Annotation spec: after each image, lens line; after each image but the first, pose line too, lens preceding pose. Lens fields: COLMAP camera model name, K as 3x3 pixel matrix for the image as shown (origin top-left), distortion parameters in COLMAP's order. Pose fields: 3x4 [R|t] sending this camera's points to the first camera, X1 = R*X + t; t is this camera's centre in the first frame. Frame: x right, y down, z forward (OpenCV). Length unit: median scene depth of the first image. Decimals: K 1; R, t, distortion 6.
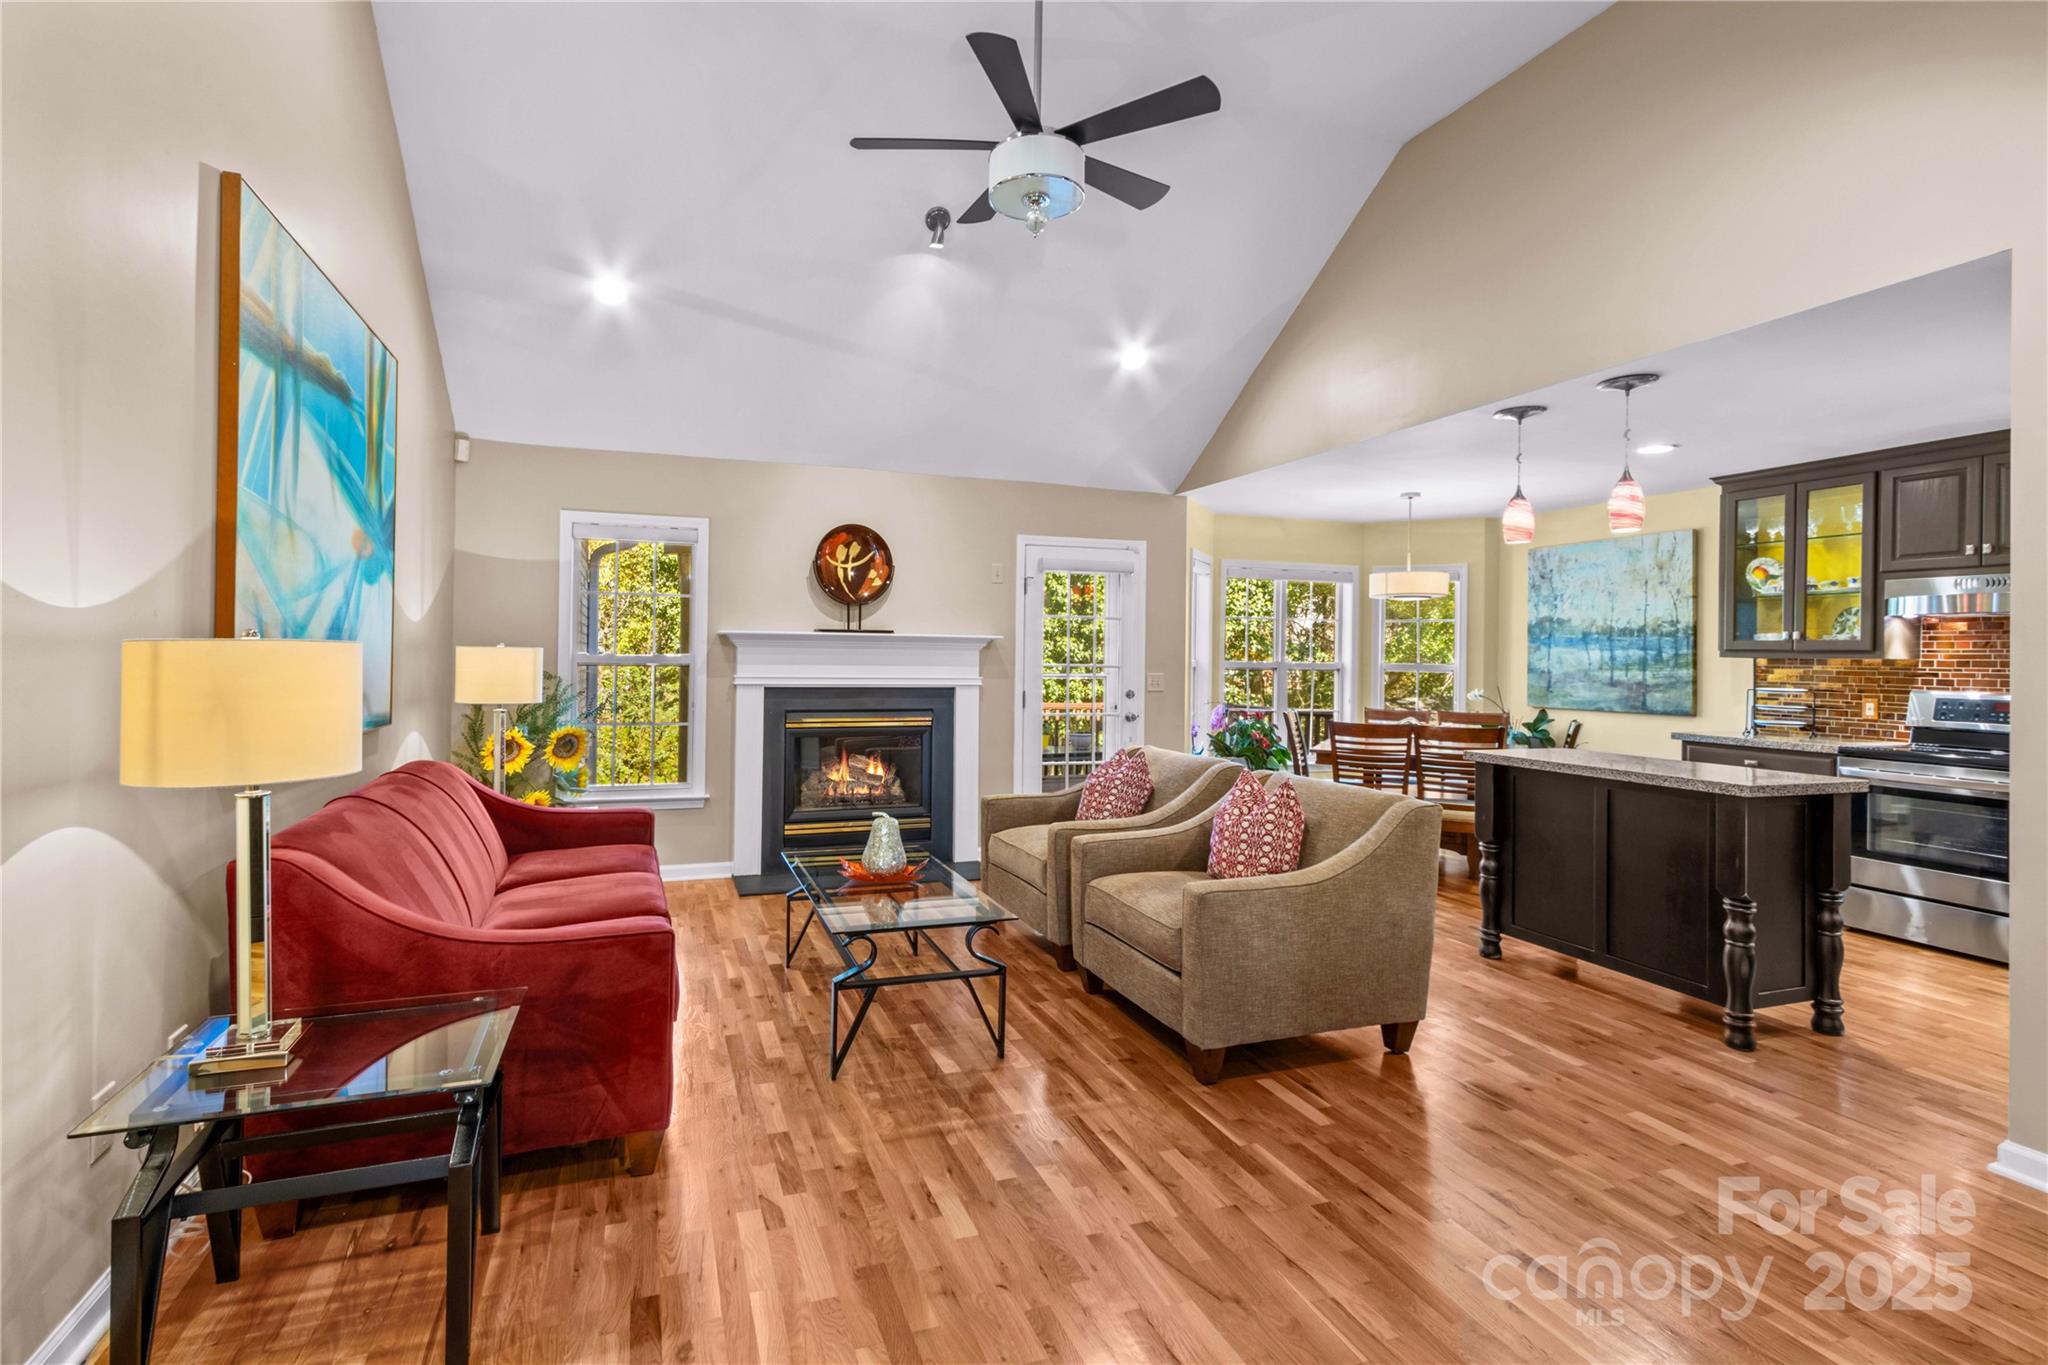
lens RADIAL K [[946.6, 0, 975.4], [0, 946.6, 666.4], [0, 0, 1]] dist [-0.002377, 0.001626]
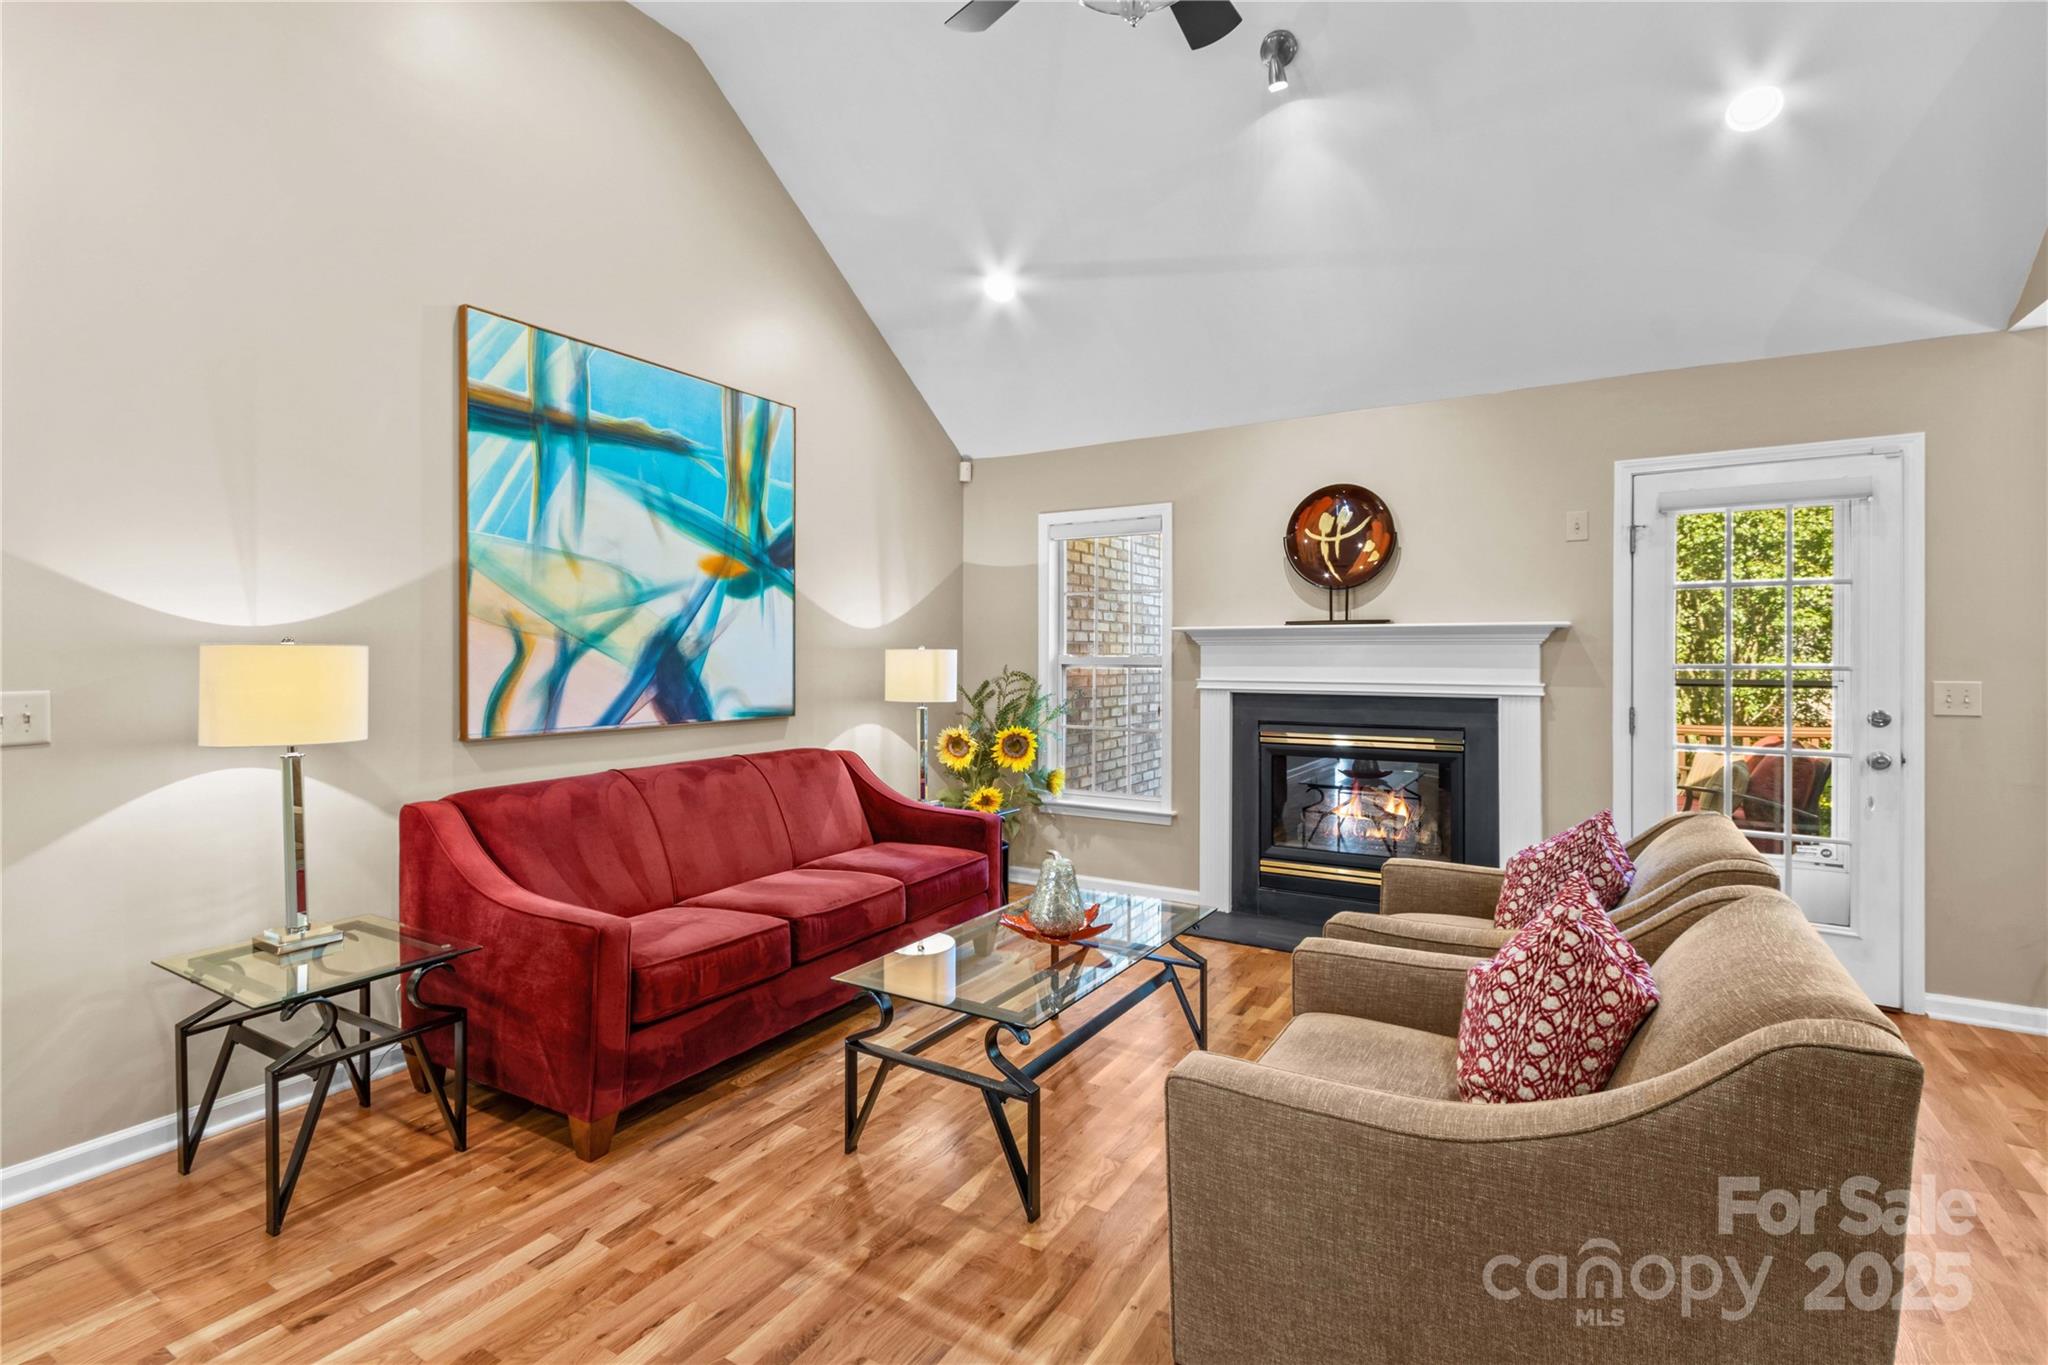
lens RADIAL K [[967.8, 0, 998.3], [0, 967.8, 657.8], [0, 0, 1]] dist [-0.000177, 0.000026]
pose [[0.623191, -0.008871, -0.782019, 0.297657], [-0.001867, 0.999916, -0.012830, 0.002334], [0.782067, 0.009456, 0.623122, 0.272871]]
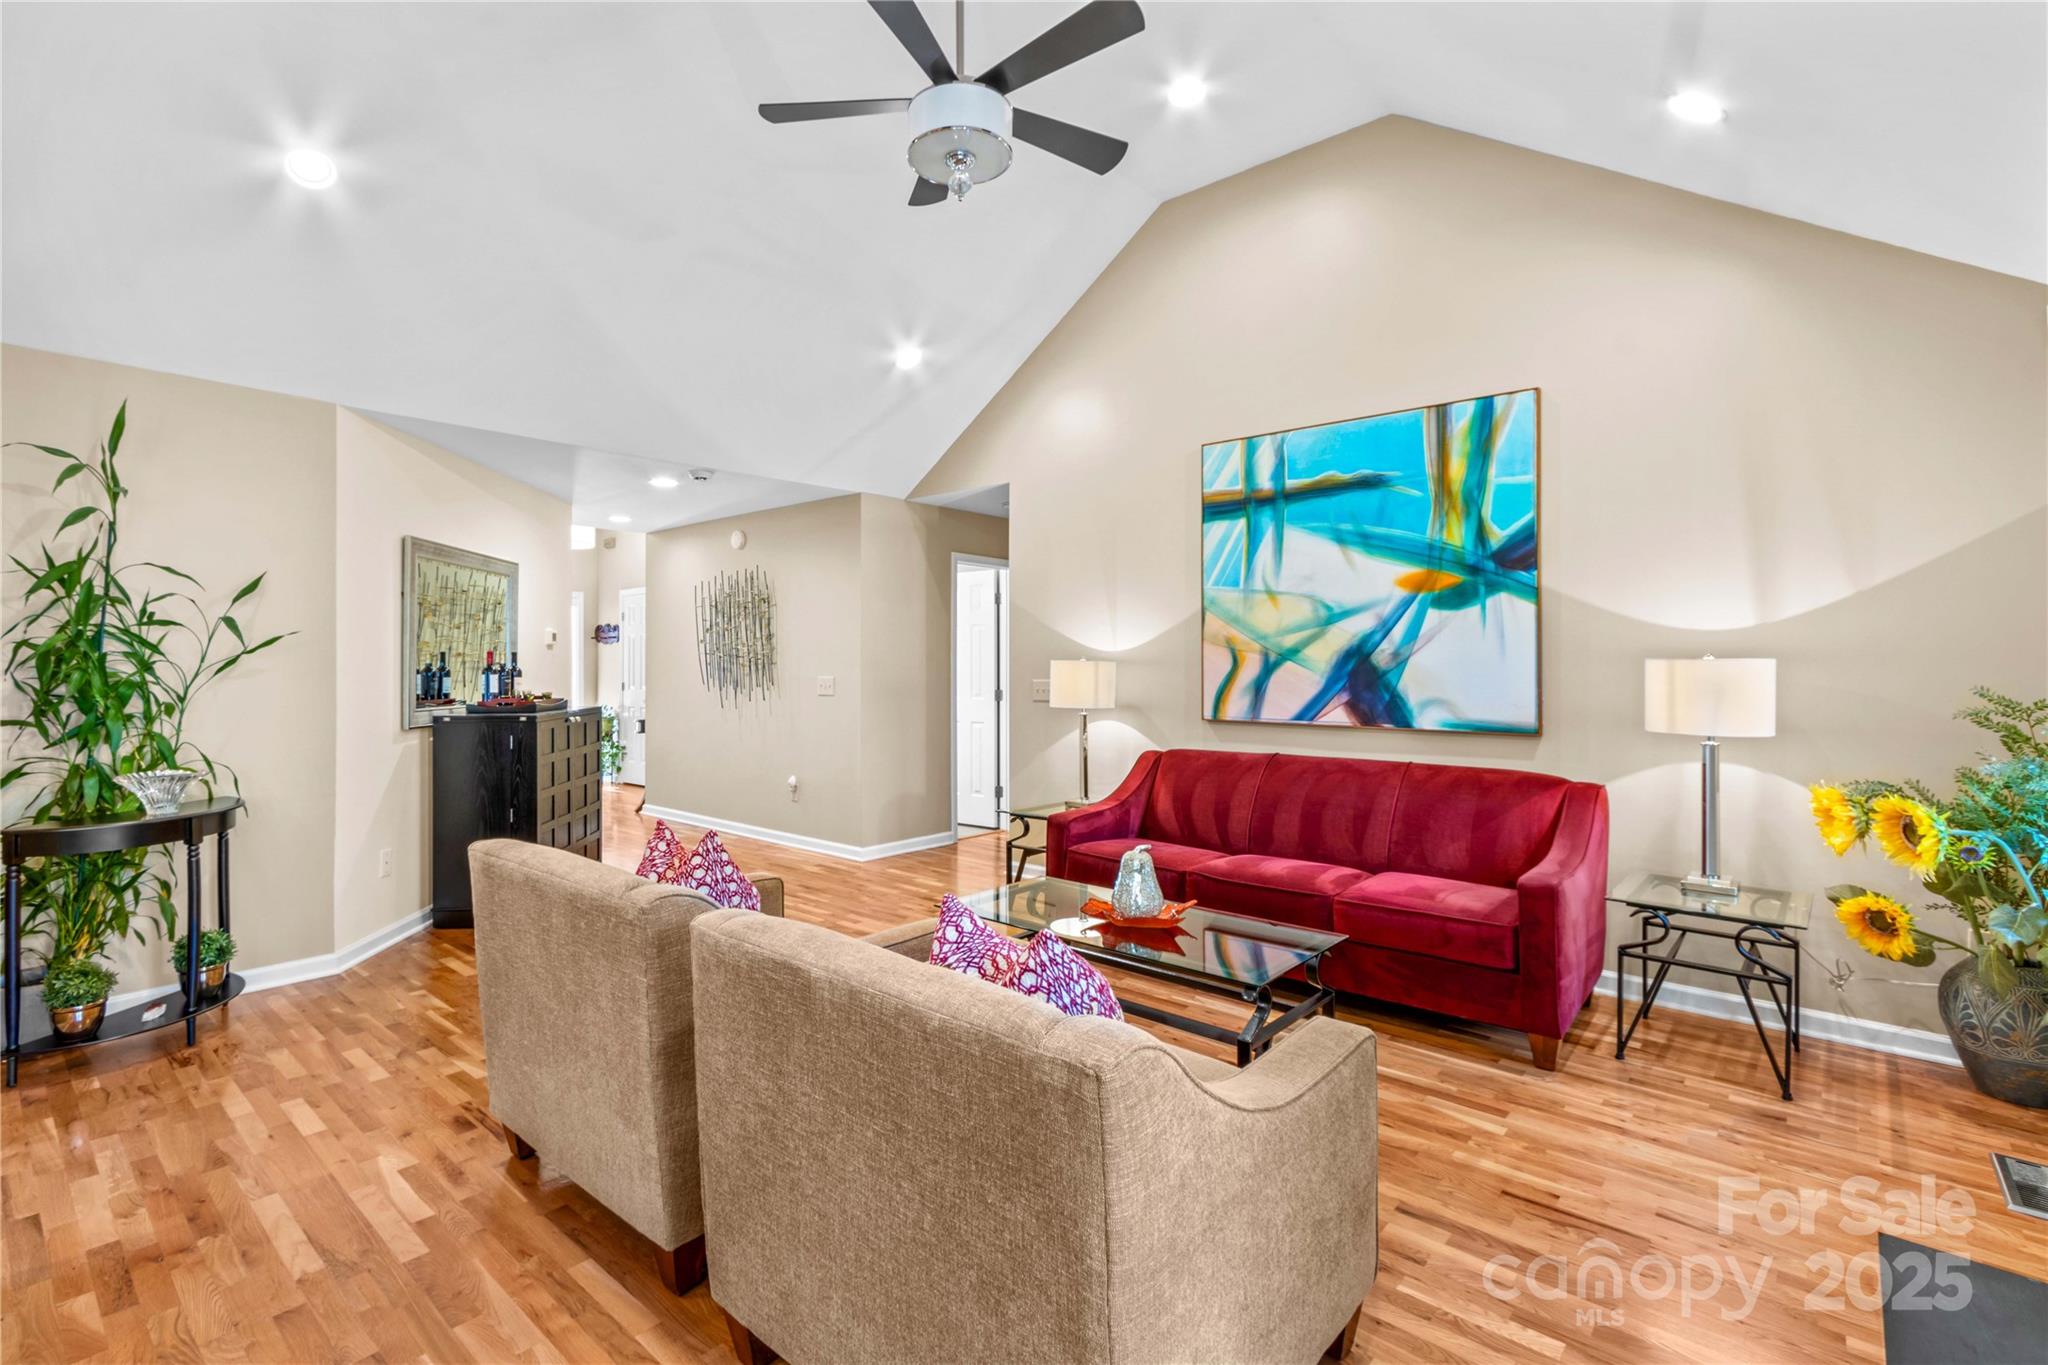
lens RADIAL K [[946.6, 0, 975.4], [0, 946.6, 666.4], [0, 0, 1]] dist [-0.002377, 0.001626]
pose [[-0.888220, -0.013442, -0.459221, 0.254685], [-0.018864, 0.999796, 0.007220, -0.006691], [0.459030, 0.015076, -0.888293, 1.006529]]
